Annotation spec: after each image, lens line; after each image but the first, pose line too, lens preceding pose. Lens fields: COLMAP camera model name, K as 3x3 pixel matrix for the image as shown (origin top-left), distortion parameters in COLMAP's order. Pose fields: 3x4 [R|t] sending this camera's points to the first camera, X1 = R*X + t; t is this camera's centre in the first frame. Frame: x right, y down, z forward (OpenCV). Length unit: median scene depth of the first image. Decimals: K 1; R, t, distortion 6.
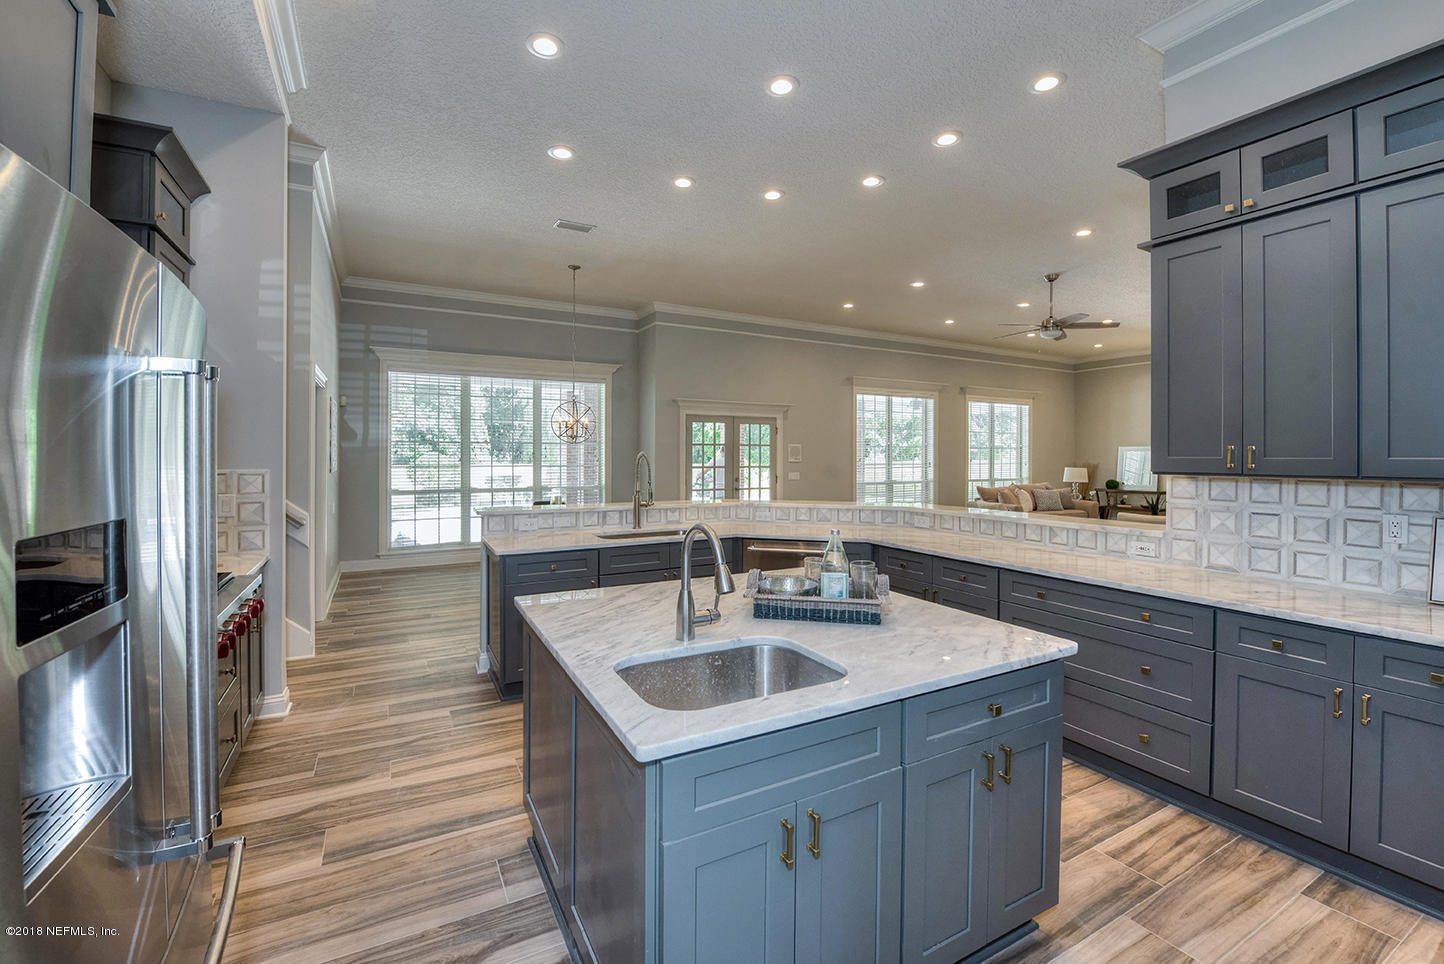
lens RADIAL K [[583.4, 0, 709.4], [0, 583.4, 455.7], [0, 0, 1]] dist [0.000704, -0.020846]
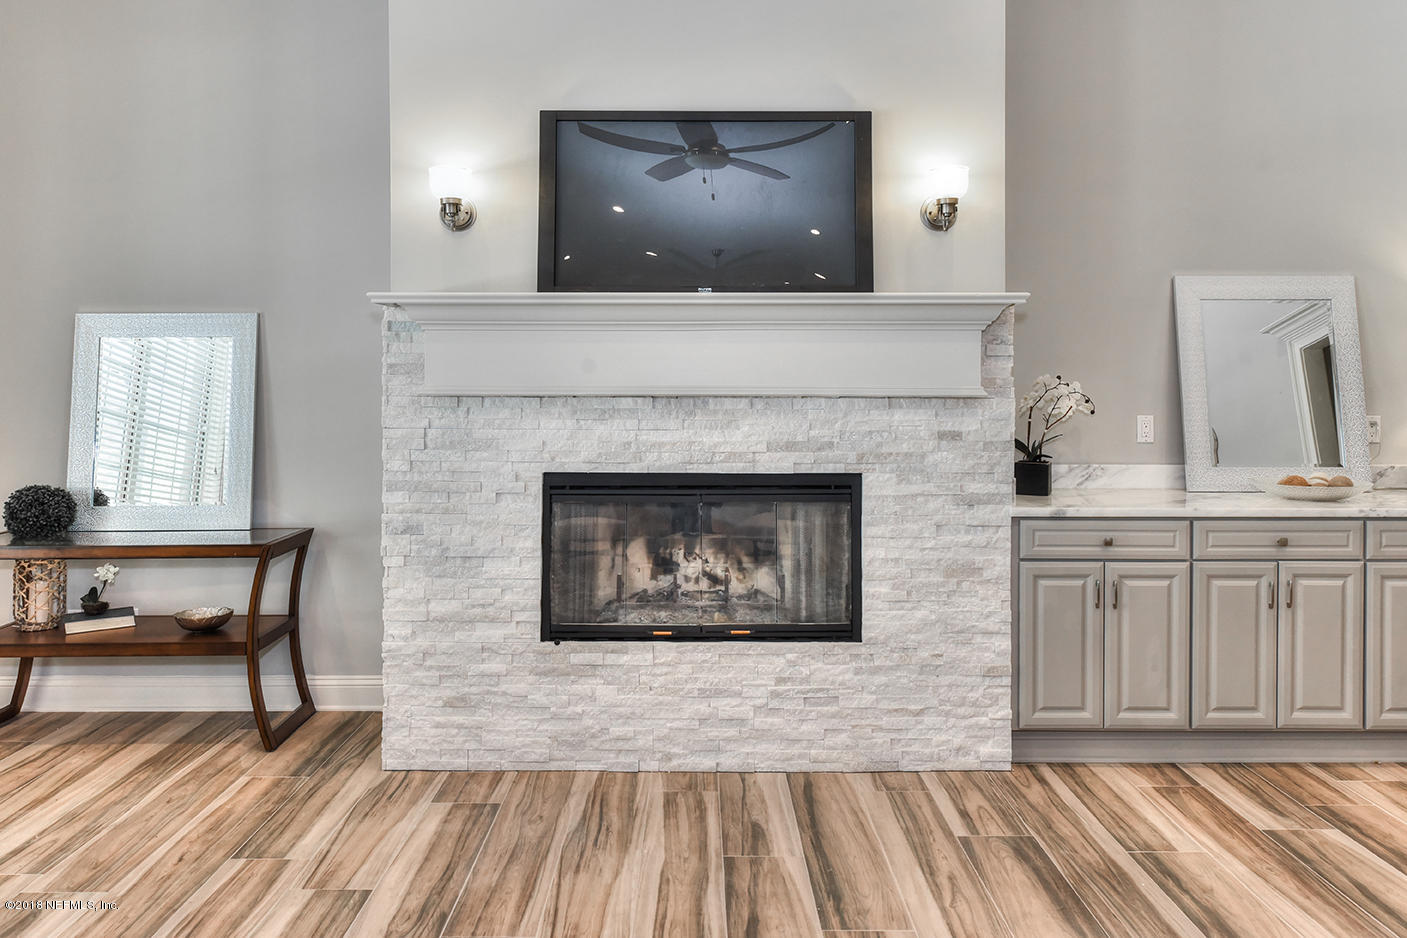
lens RADIAL K [[971.2, 0, 706.4], [0, 971.2, 403.7], [0, 0, 1]] dist [0.005274, 0.001128]
pose [[0.429320, -0.011811, 0.903075, 0.838941], [-0.001285, 0.999905, 0.013688, 0.017308], [-0.903152, -0.007037, 0.429264, 1.122939]]
